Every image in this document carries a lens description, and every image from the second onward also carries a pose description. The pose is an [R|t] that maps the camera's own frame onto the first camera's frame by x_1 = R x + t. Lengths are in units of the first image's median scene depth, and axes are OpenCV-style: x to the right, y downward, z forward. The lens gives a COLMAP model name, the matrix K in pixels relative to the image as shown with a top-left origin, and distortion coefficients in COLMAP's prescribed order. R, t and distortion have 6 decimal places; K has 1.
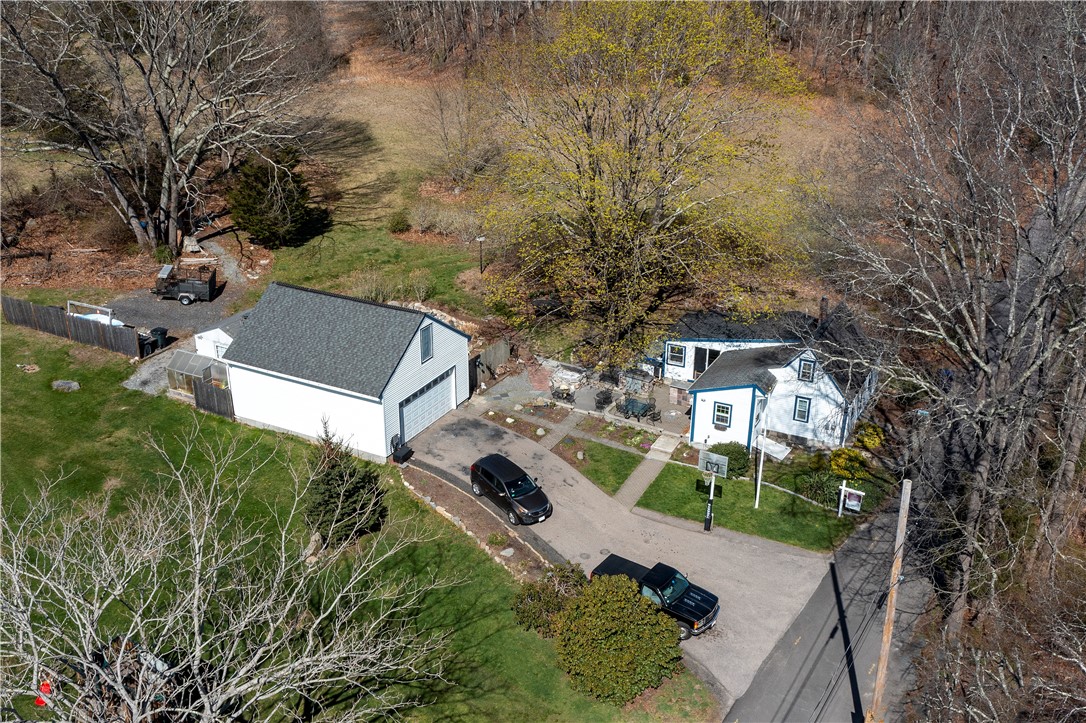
lens RADIAL K [[1038.3, 0, 539.4], [0, 1038.3, 366.6], [0, 0, 1]] dist [0.003463, 0.000000]
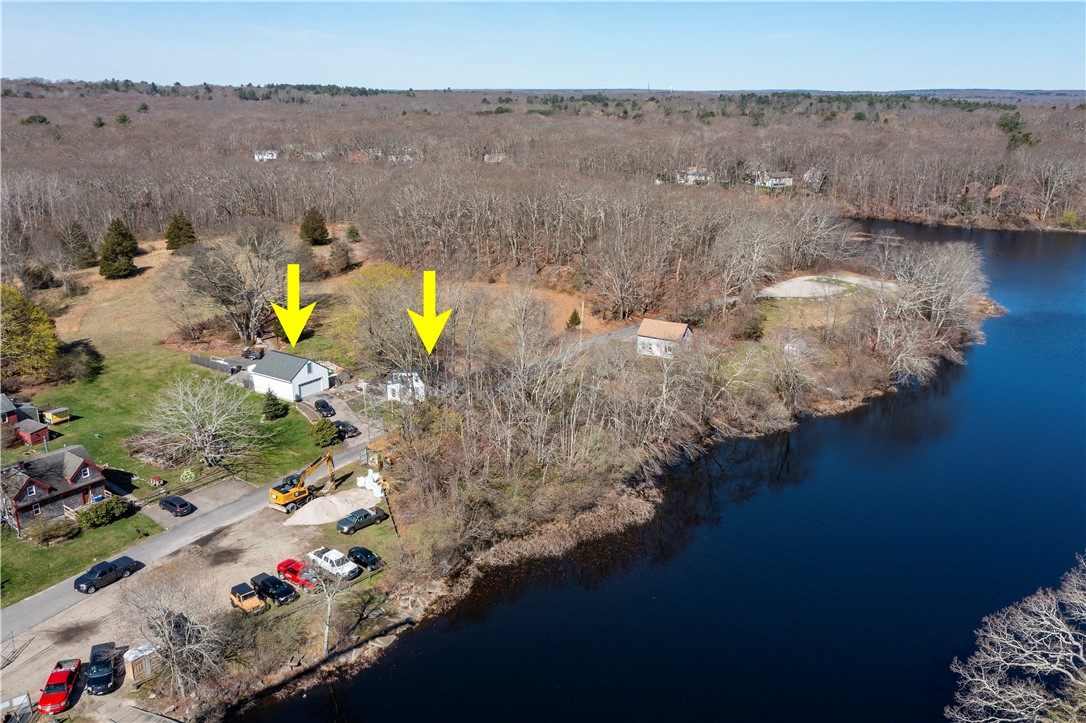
lens RADIAL K [[858.7, 0, 551.2], [0, 858.7, 355.8], [0, 0, 1]] dist [0.000324, 0.017467]
pose [[0.994507, 0.030492, -0.100130, 0.748767], [-0.044334, 0.989290, -0.139071, 0.230156], [0.094817, 0.142746, 0.985207, -1.314122]]
